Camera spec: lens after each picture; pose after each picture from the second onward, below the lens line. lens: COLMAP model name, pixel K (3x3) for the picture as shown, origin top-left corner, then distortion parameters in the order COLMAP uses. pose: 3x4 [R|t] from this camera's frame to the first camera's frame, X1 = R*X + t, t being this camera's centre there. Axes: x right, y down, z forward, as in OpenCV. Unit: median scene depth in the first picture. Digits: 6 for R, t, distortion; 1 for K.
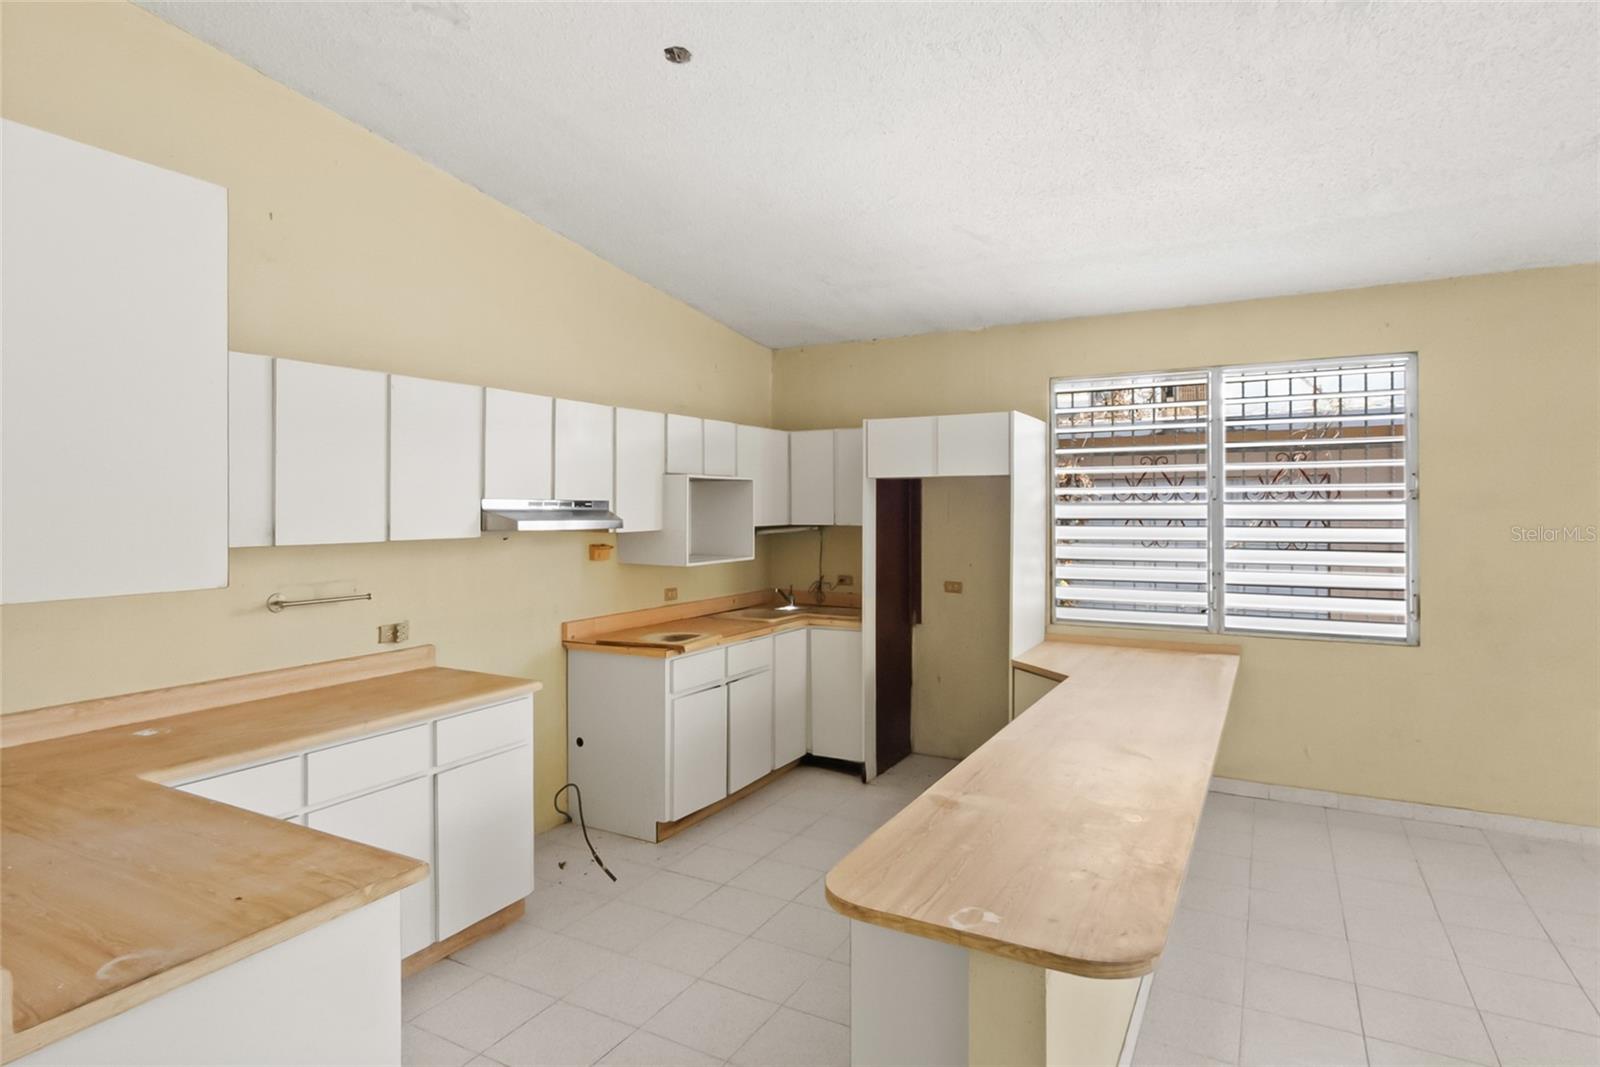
lens RADIAL K [[867.6, 0, 797.2], [0, 867.6, 508.7], [0, 0, 1]] dist [-0.006446, -0.000301]
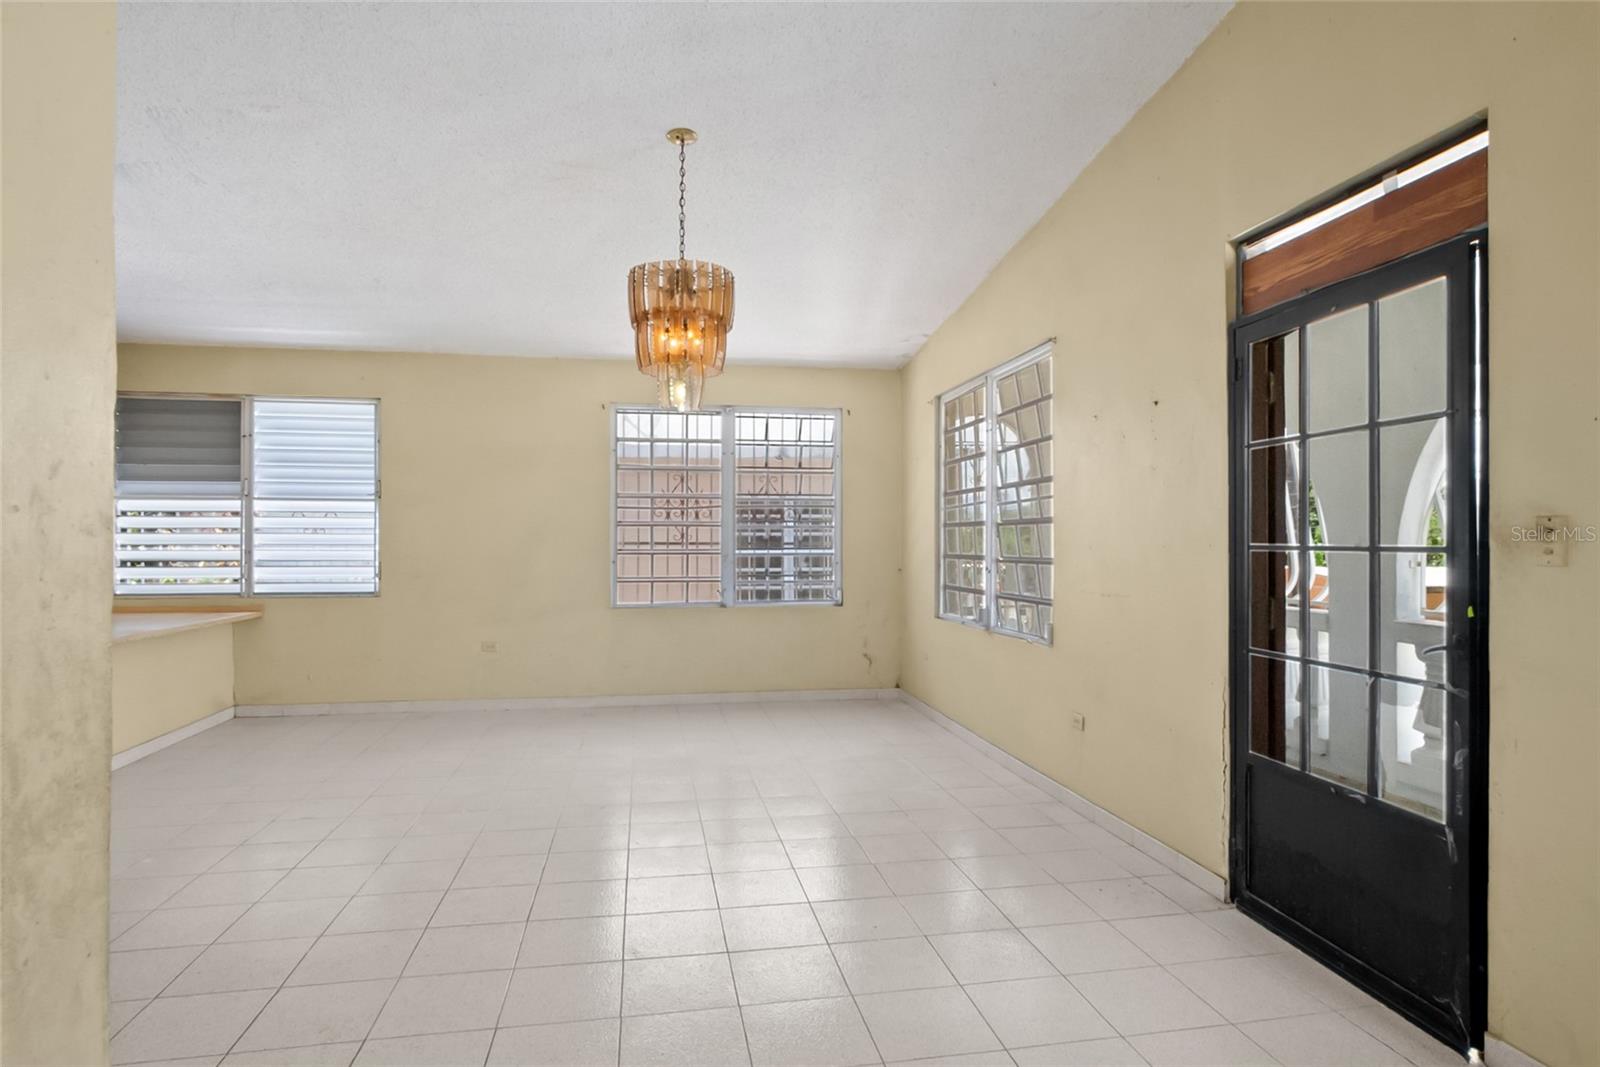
lens RADIAL K [[867.6, 0, 797.2], [0, 867.6, 508.7], [0, 0, 1]] dist [-0.006446, -0.000301]
pose [[0.781614, 0.003702, 0.623752, 0.319465], [-0.009484, 0.999937, 0.005949, -0.007773], [-0.623691, -0.010566, 0.781600, -0.564127]]
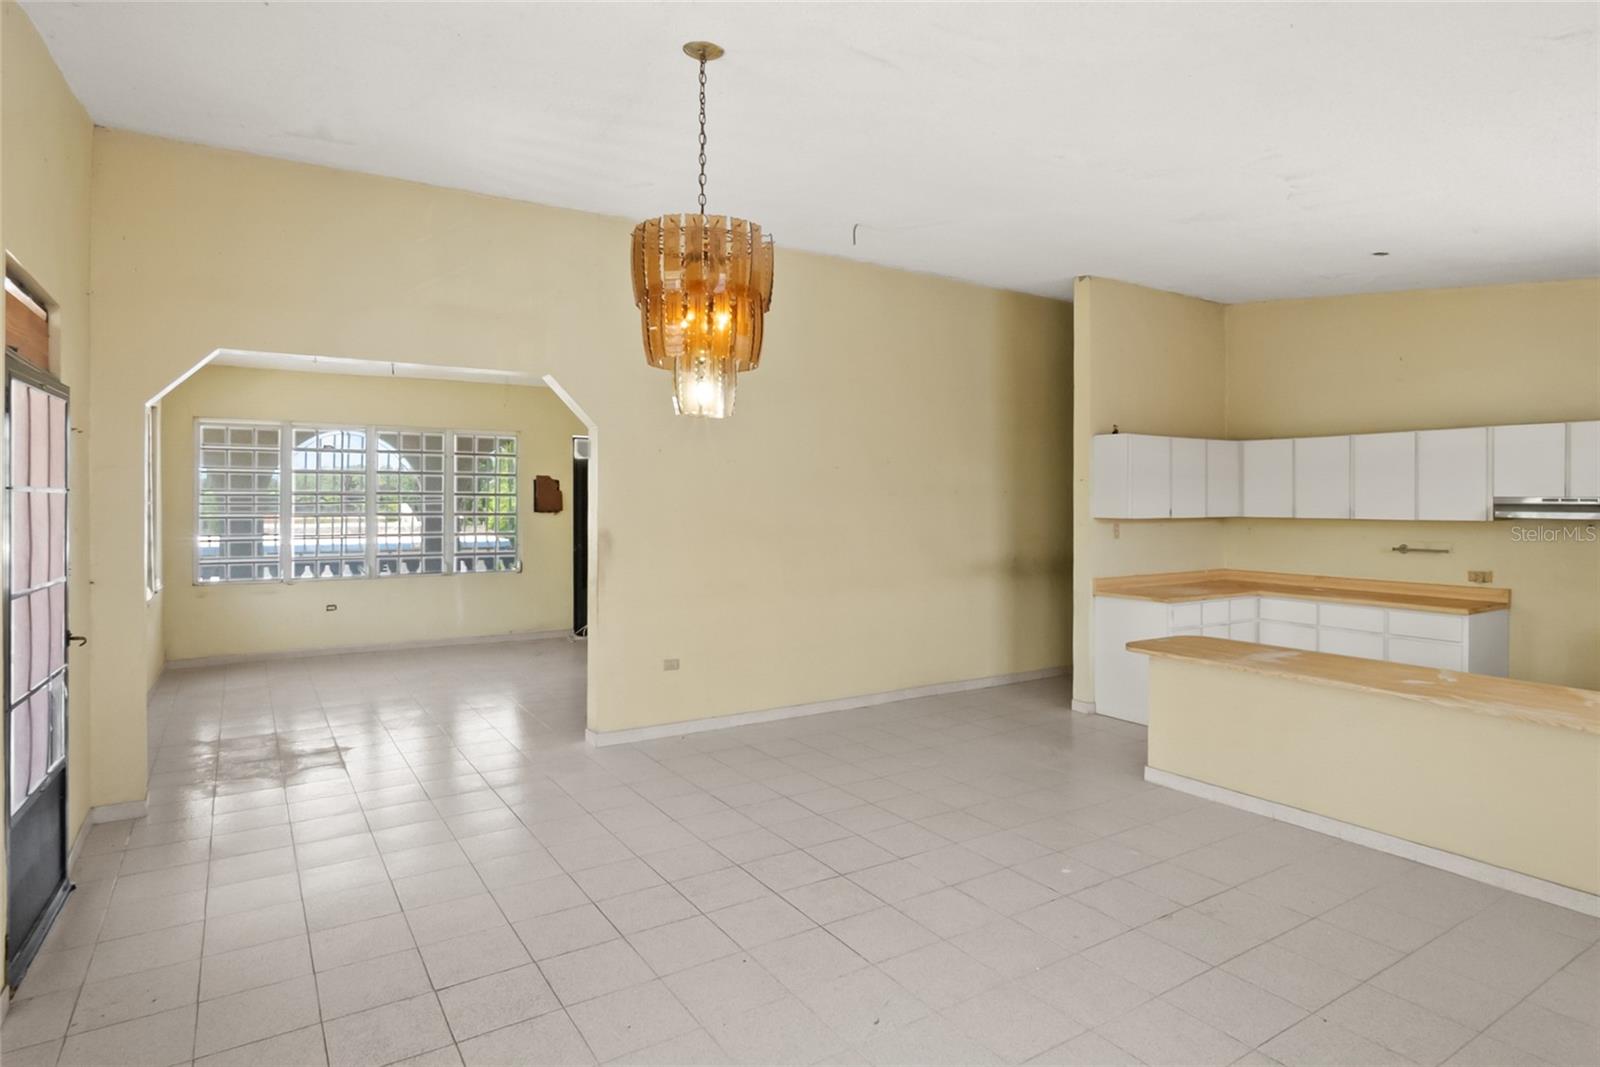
lens RADIAL K [[894.4, 0, 775.1], [0, 894.4, 509.9], [0, 0, 1]] dist [-0.009333, -0.000211]
pose [[-0.502897, 0.011433, -0.864270, 1.276511], [-0.002344, 0.999891, 0.014592, -0.006180], [0.864343, 0.009364, -0.502816, 0.507763]]
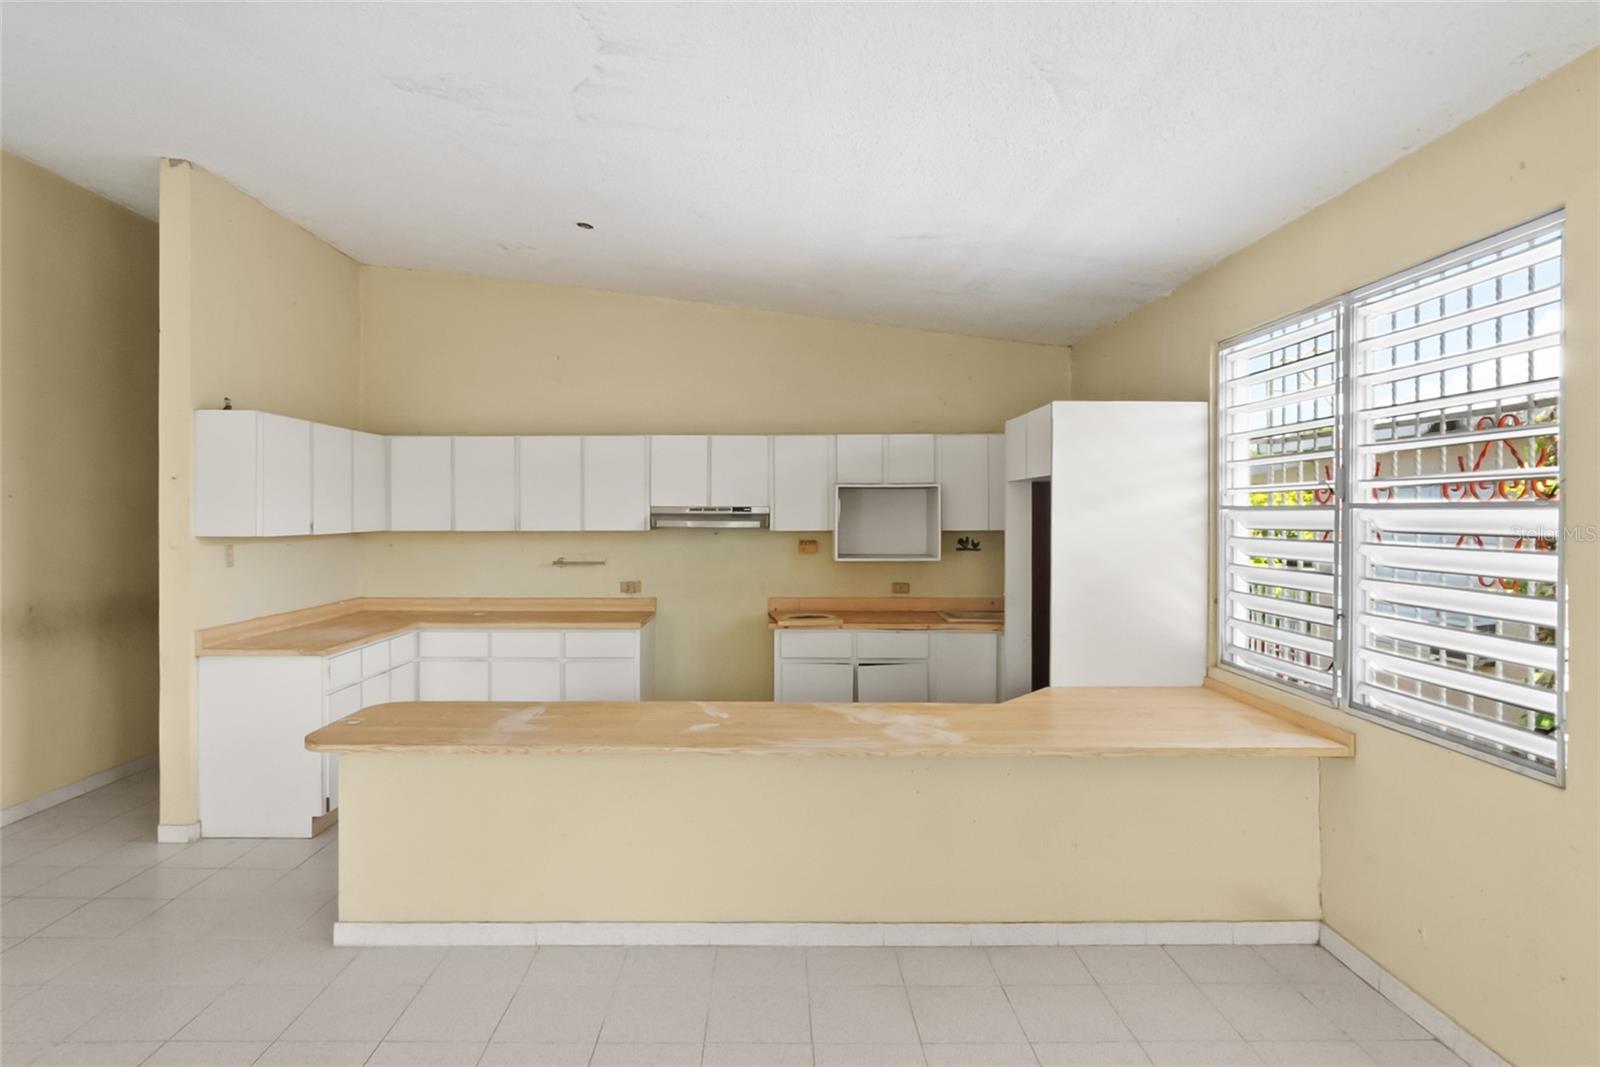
lens RADIAL K [[894.4, 0, 775.1], [0, 894.4, 509.9], [0, 0, 1]] dist [-0.009333, -0.000211]
pose [[0.471349, -0.000818, -0.881946, 0.878651], [-0.002824, 0.999993, -0.002437, -0.001096], [0.881942, 0.003639, 0.471344, 0.322551]]
